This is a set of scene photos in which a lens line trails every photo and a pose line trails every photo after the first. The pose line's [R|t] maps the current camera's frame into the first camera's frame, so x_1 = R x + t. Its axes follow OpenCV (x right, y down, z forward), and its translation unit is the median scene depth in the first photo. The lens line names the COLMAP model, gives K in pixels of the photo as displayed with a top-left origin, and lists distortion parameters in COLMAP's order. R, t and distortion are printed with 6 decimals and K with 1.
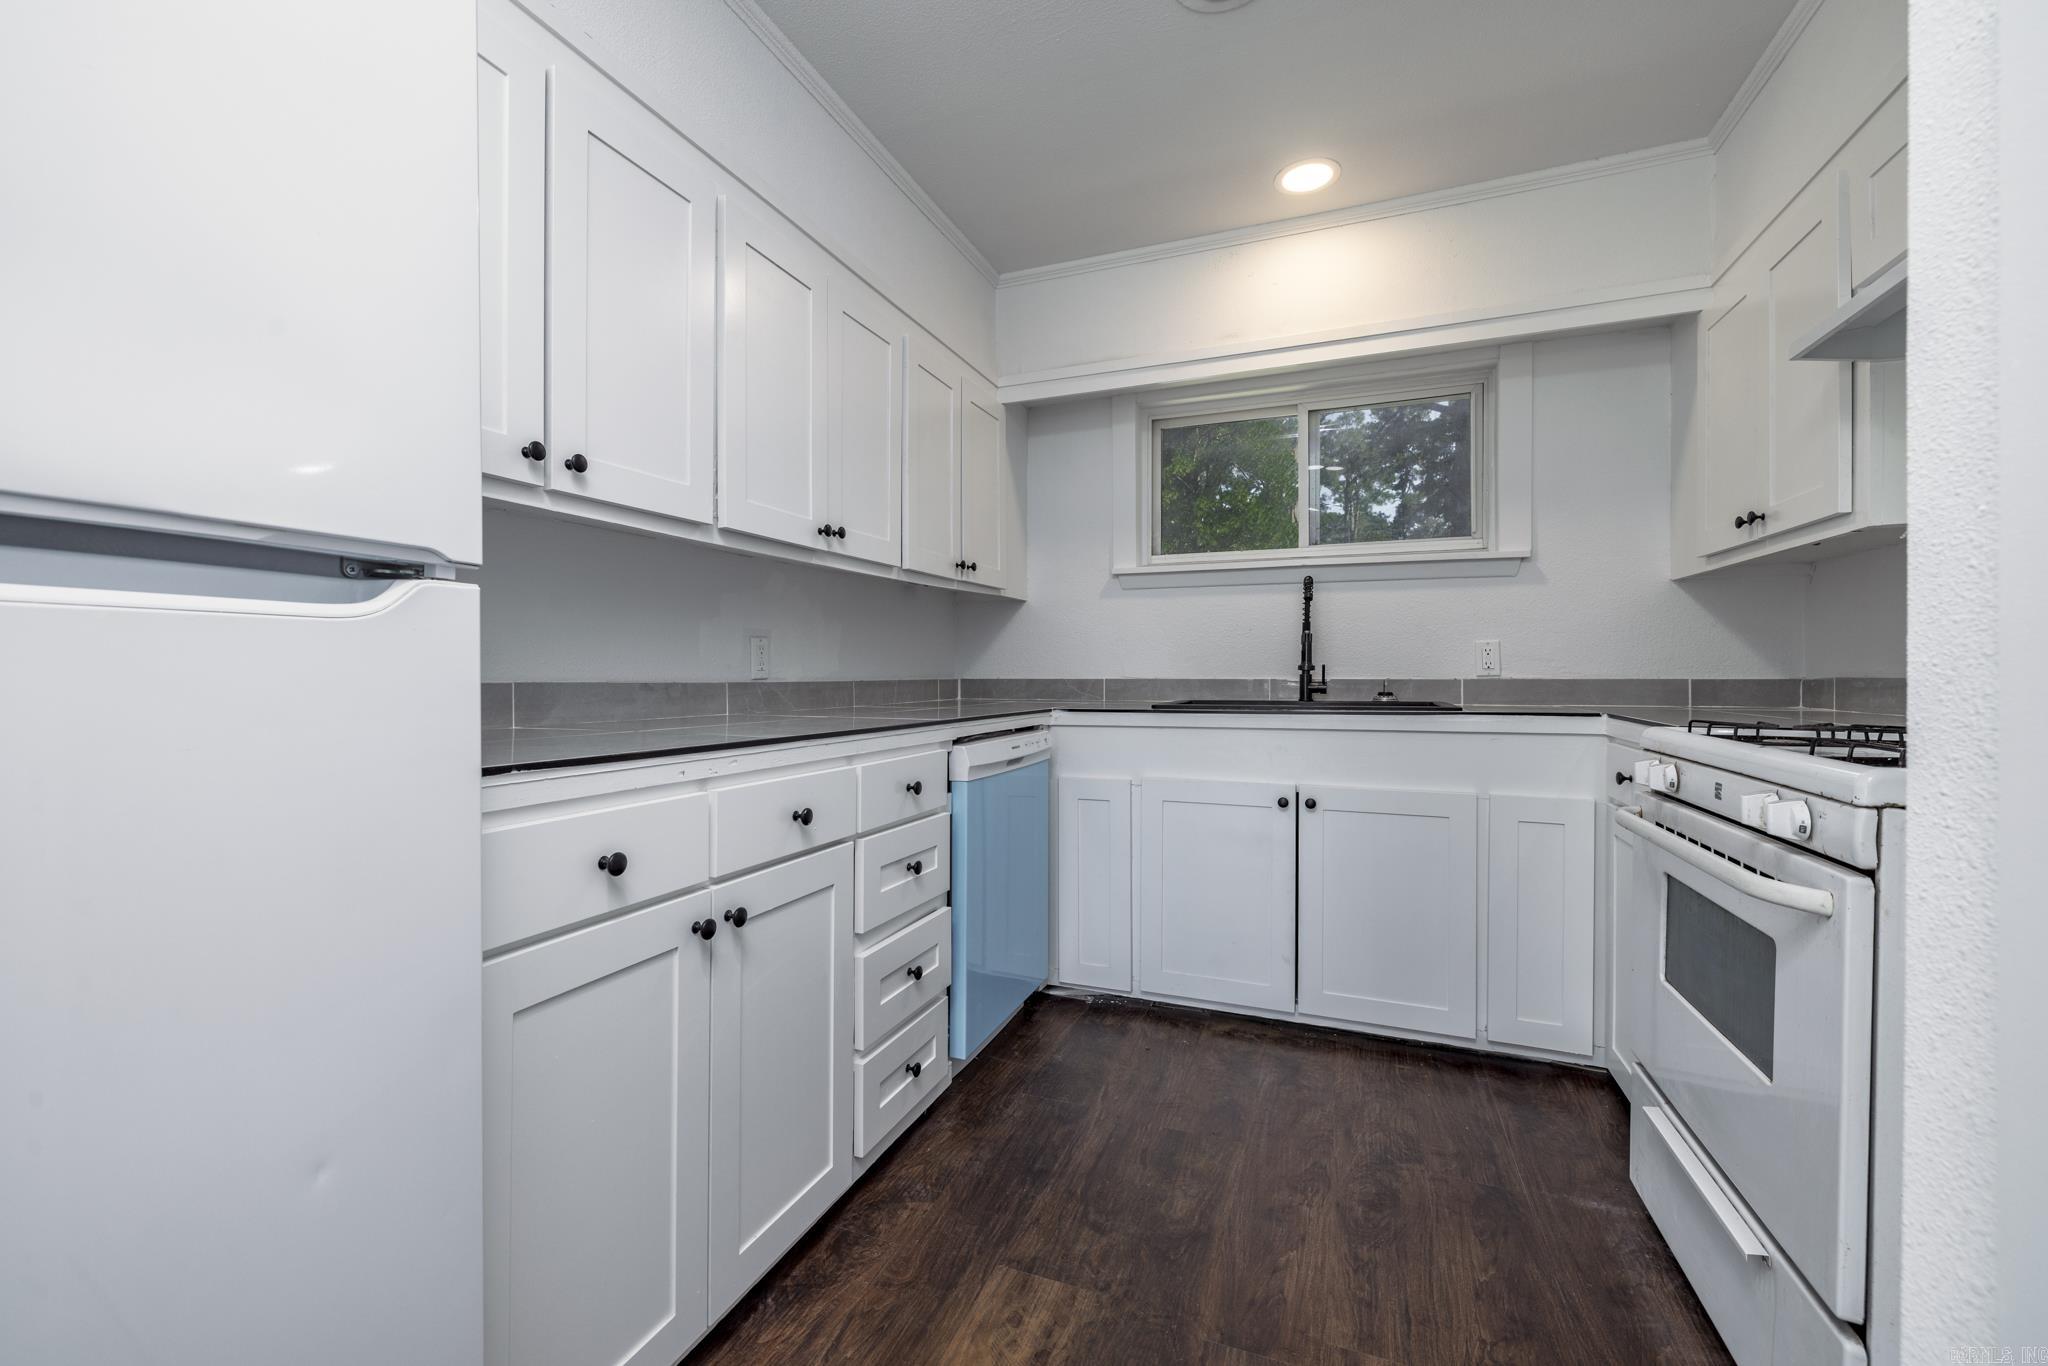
lens RADIAL K [[855.9, 0, 1011.0], [0, 855.9, 667.8], [0, 0, 1]] dist [0.002453, 0.000120]
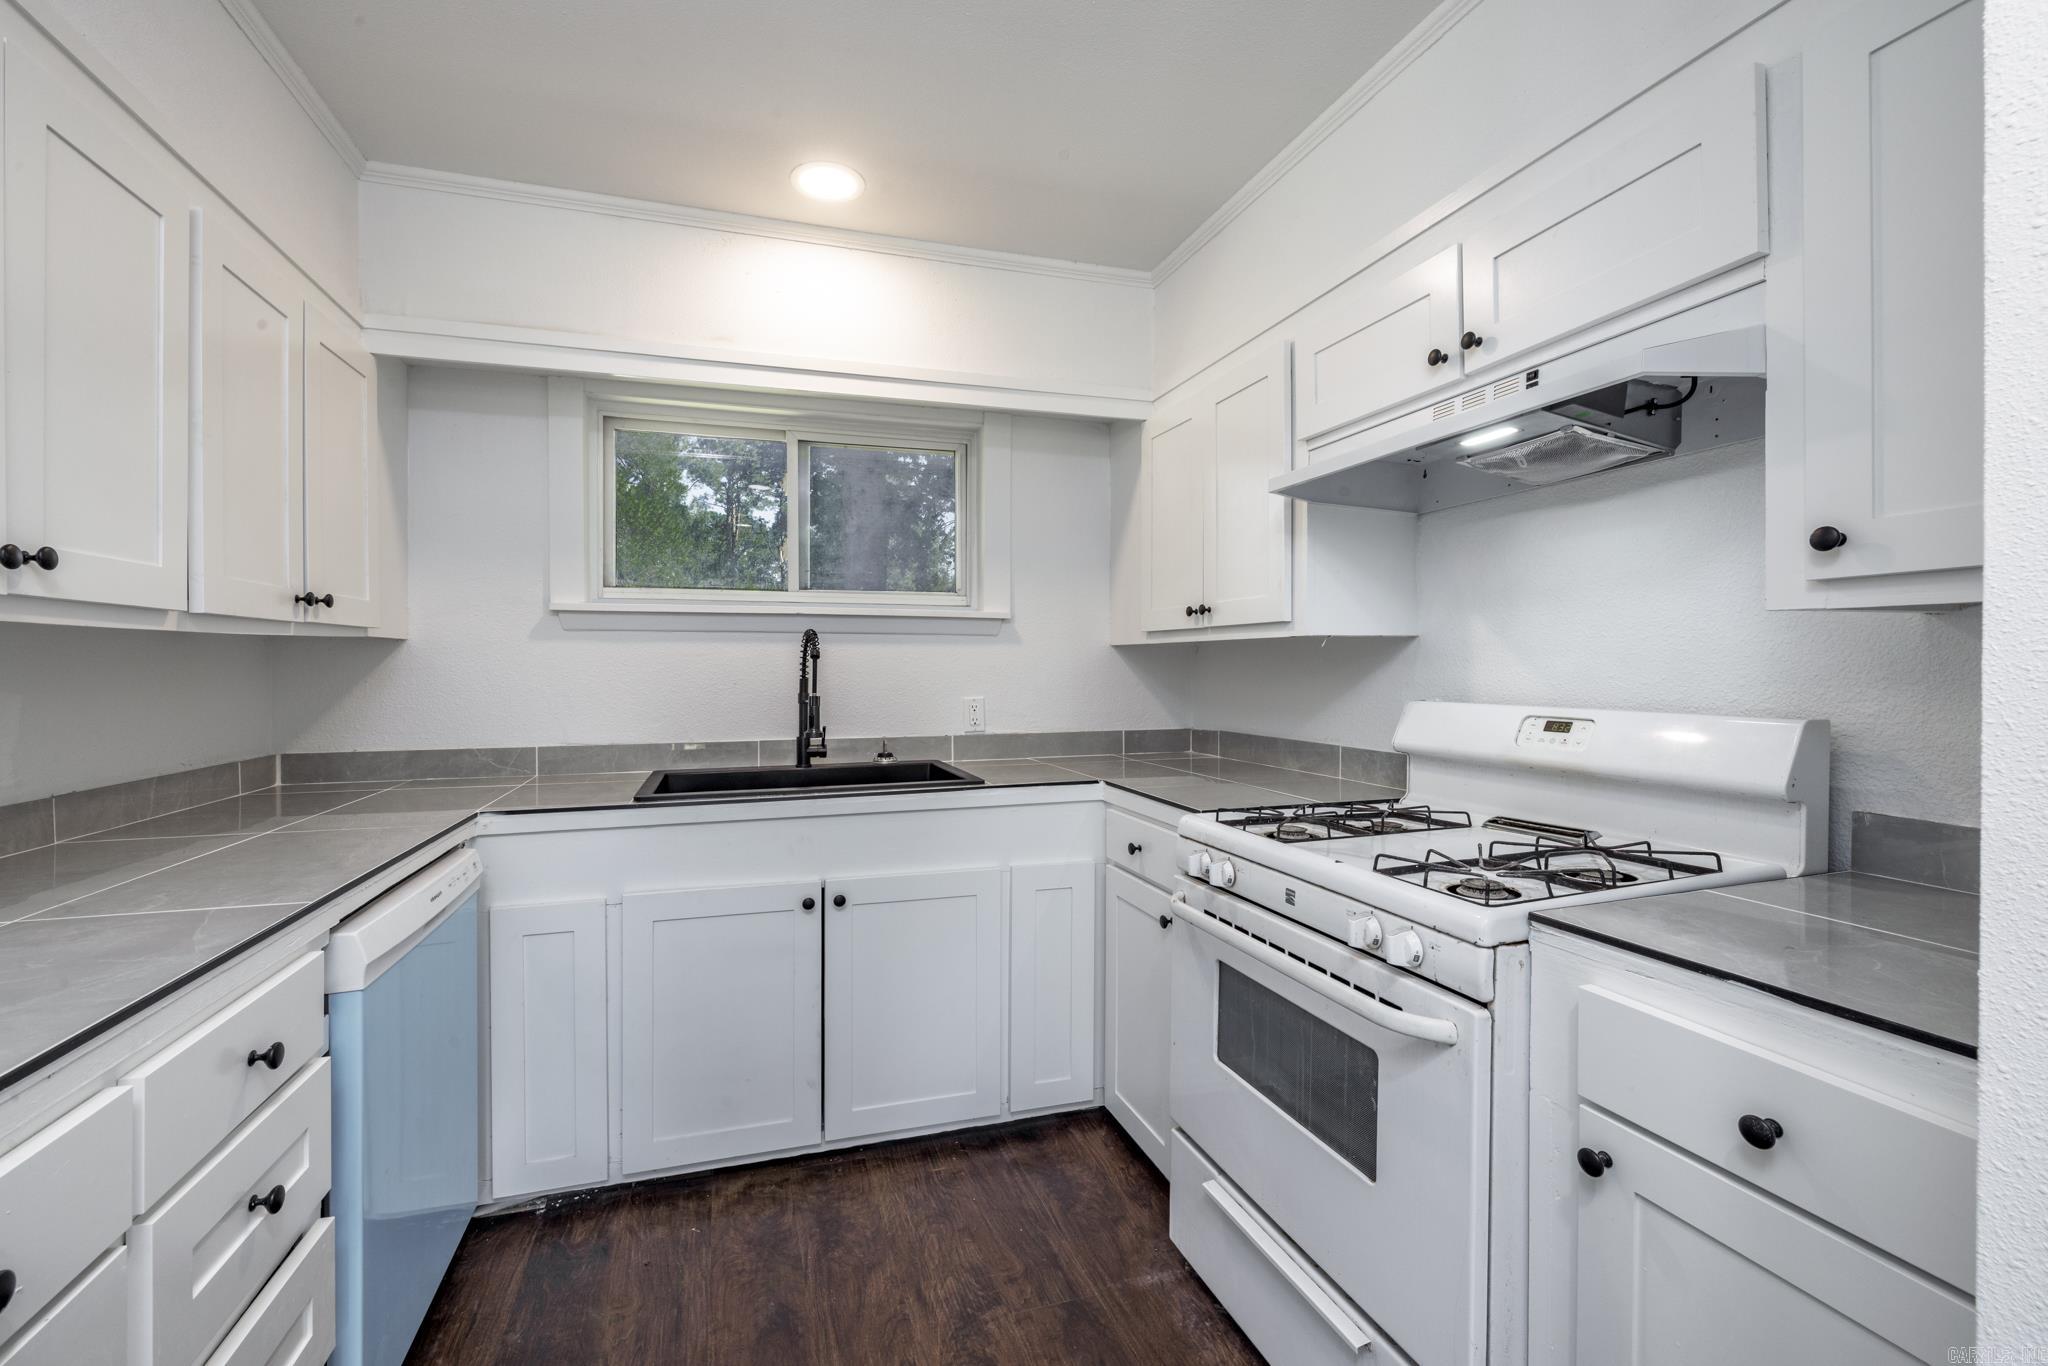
lens RADIAL K [[855.9, 0, 1011.0], [0, 855.9, 667.8], [0, 0, 1]] dist [0.002453, 0.000120]
pose [[0.769636, -0.005997, 0.638455, -0.070705], [0.004991, 0.999982, 0.003375, -0.078825], [-0.638463, 0.000589, 0.769652, 0.205162]]
